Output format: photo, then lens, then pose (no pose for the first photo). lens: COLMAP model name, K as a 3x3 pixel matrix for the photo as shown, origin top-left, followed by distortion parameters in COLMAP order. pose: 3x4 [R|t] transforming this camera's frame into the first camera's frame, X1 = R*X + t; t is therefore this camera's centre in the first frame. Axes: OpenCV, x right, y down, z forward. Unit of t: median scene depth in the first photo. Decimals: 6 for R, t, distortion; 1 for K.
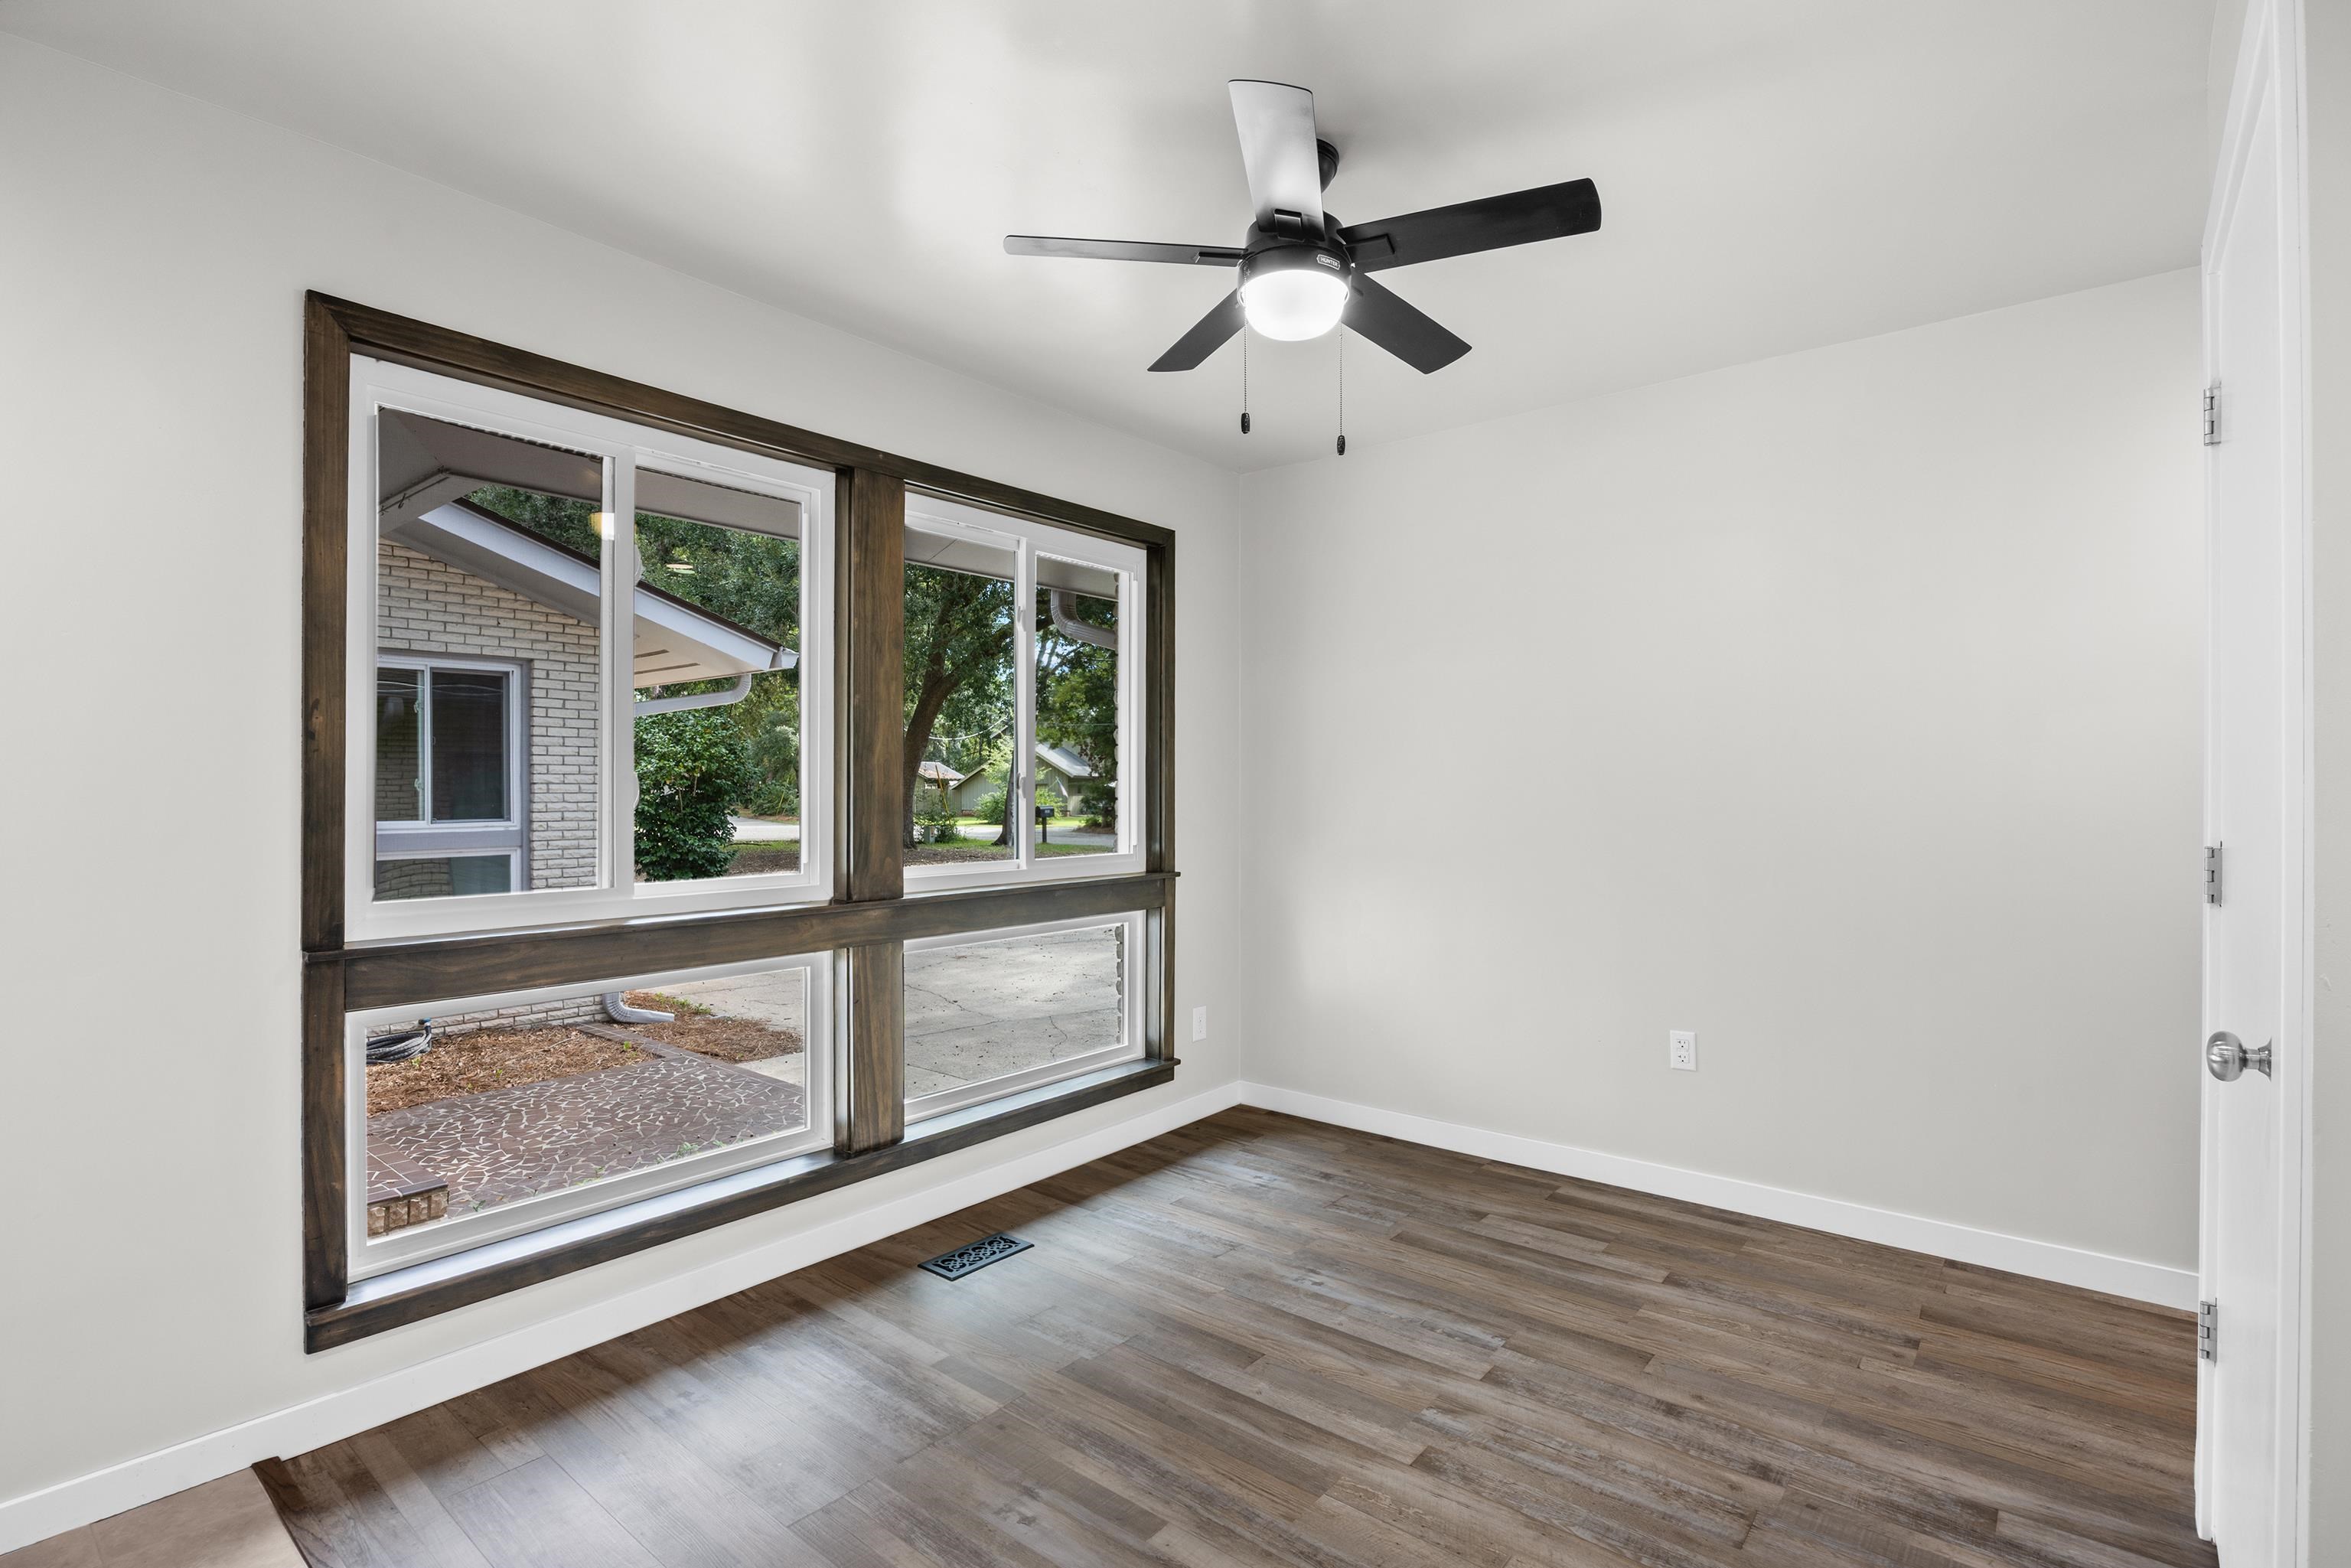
lens RADIAL K [[1100.9, 0, 1173.2], [0, 1100.9, 773.8], [0, 0, 1]] dist [-0.014703, 0.001800]
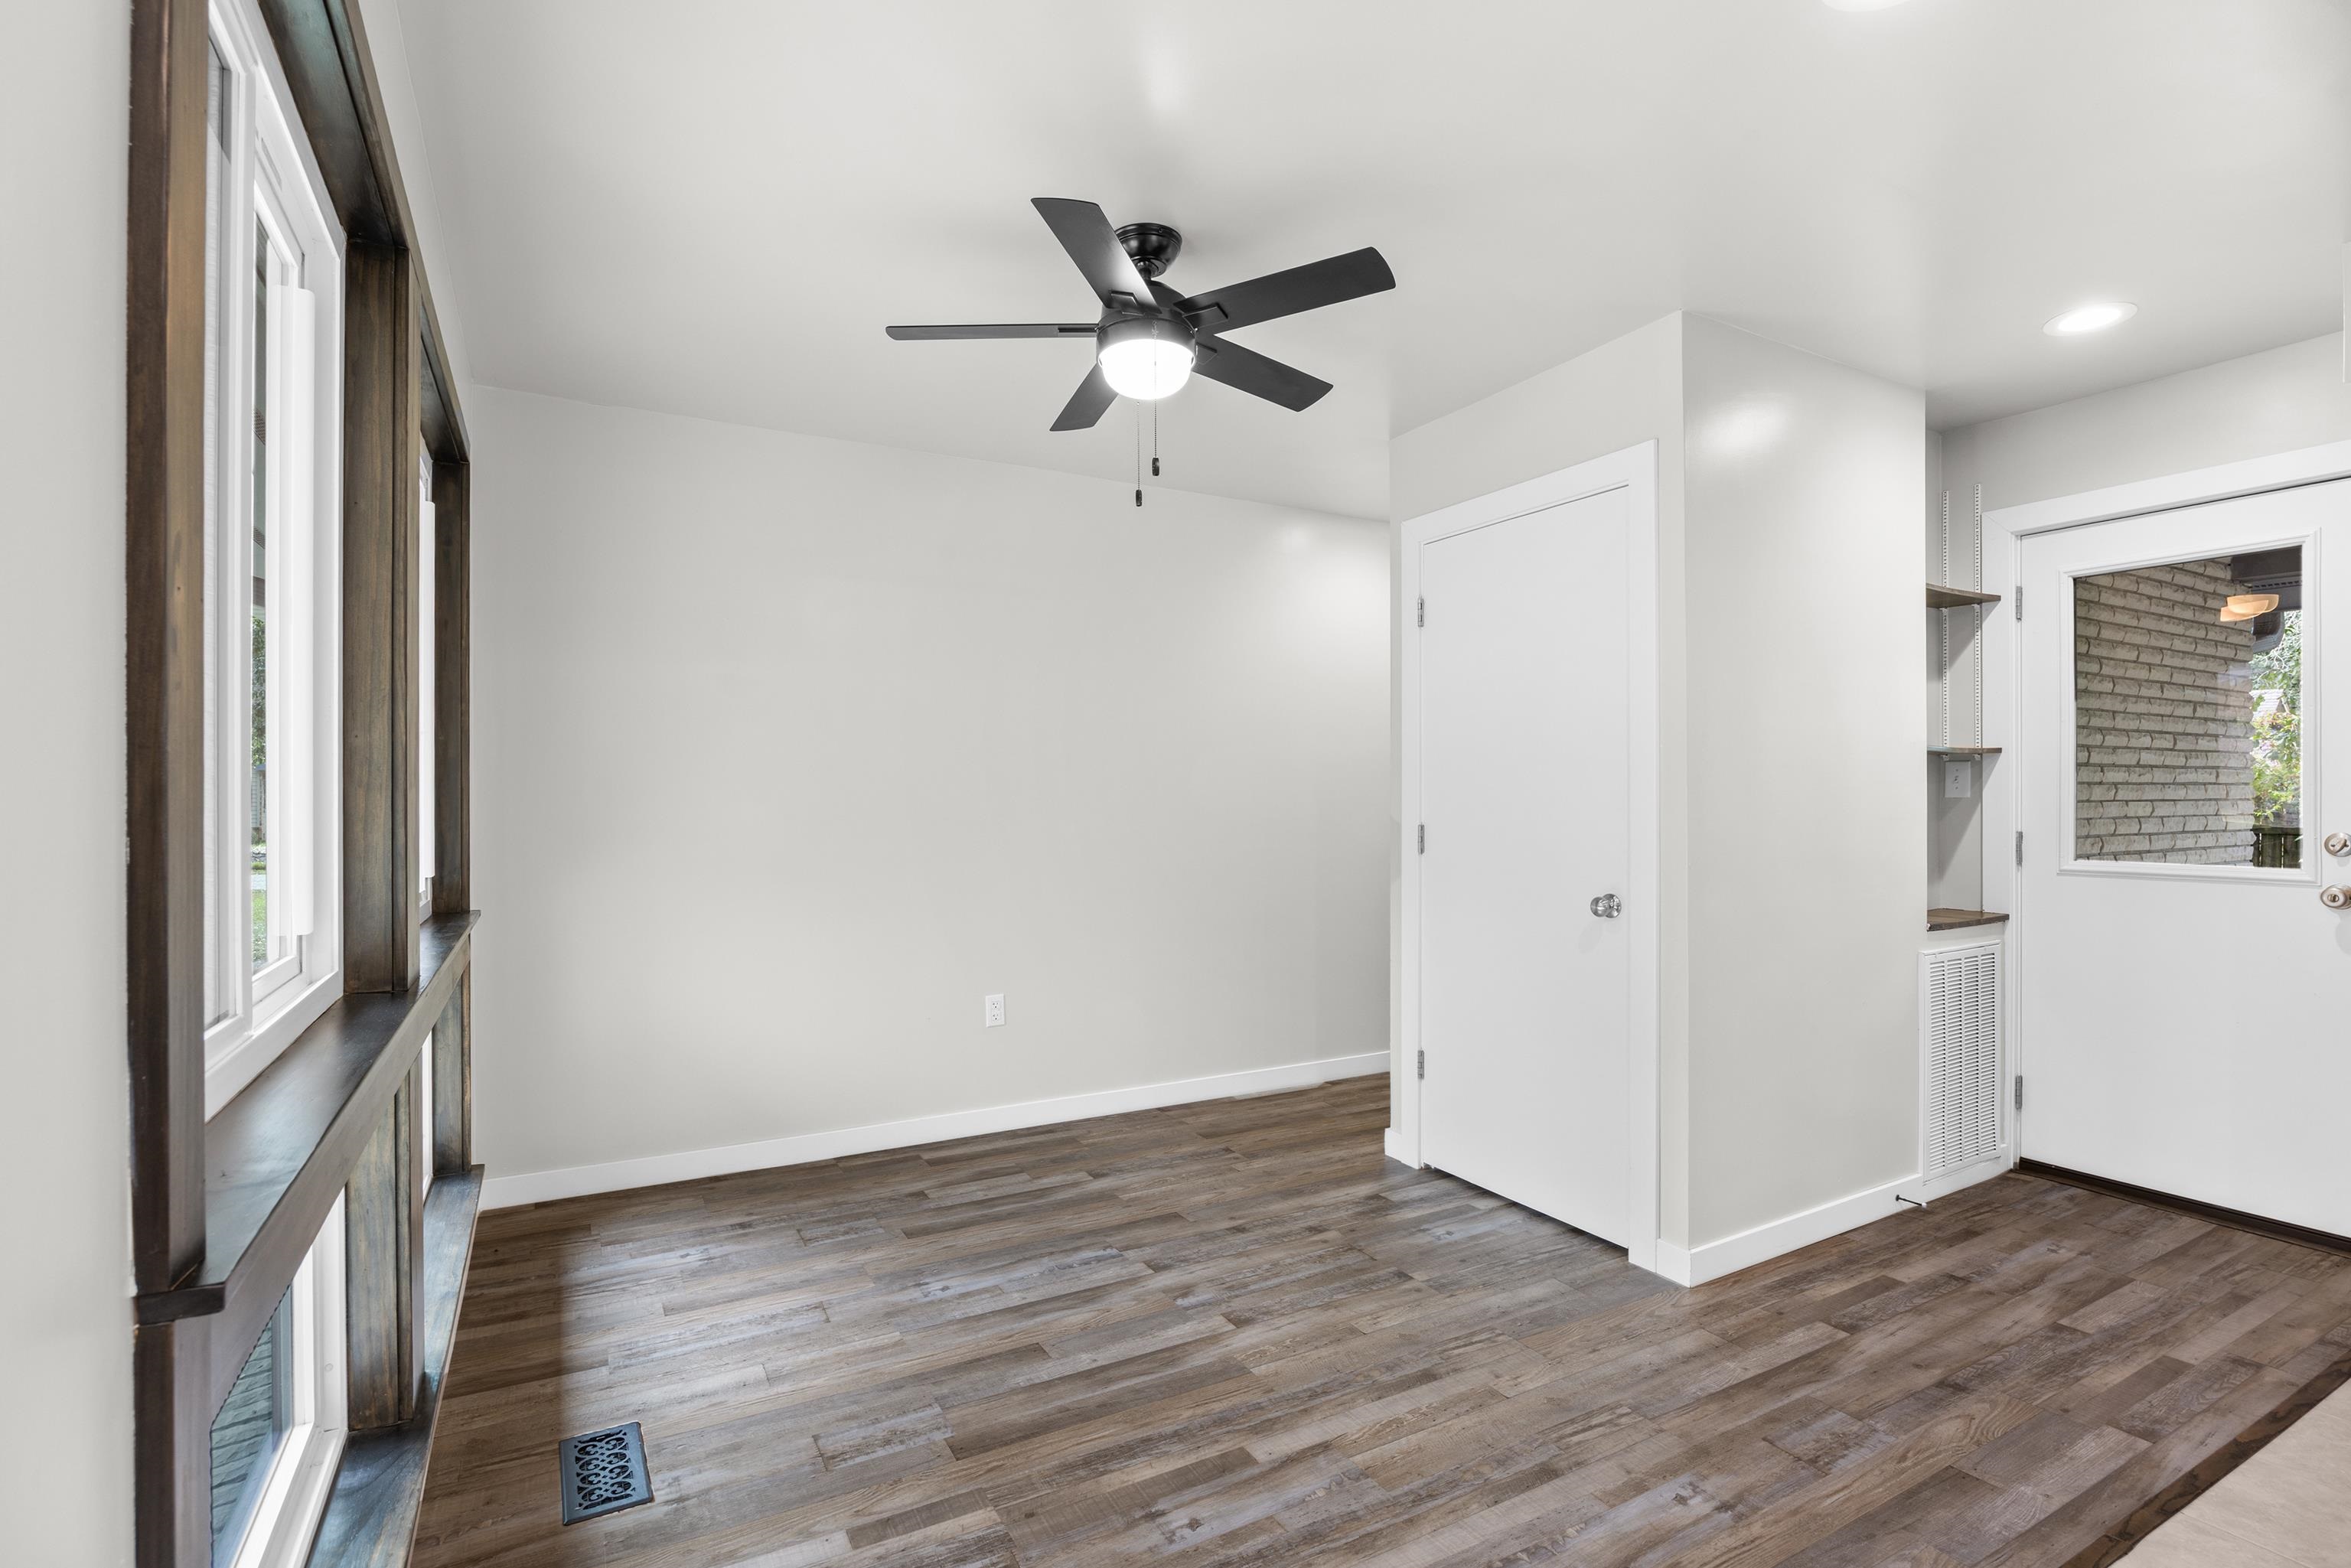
lens RADIAL K [[1100.9, 0, 1173.2], [0, 1100.9, 773.8], [0, 0, 1]] dist [-0.014703, 0.001800]
pose [[0.363579, 0.021979, 0.931304, -0.747550], [-0.013550, 0.999741, -0.018305, 0.011099], [-0.931465, -0.005964, 0.363782, 0.453458]]
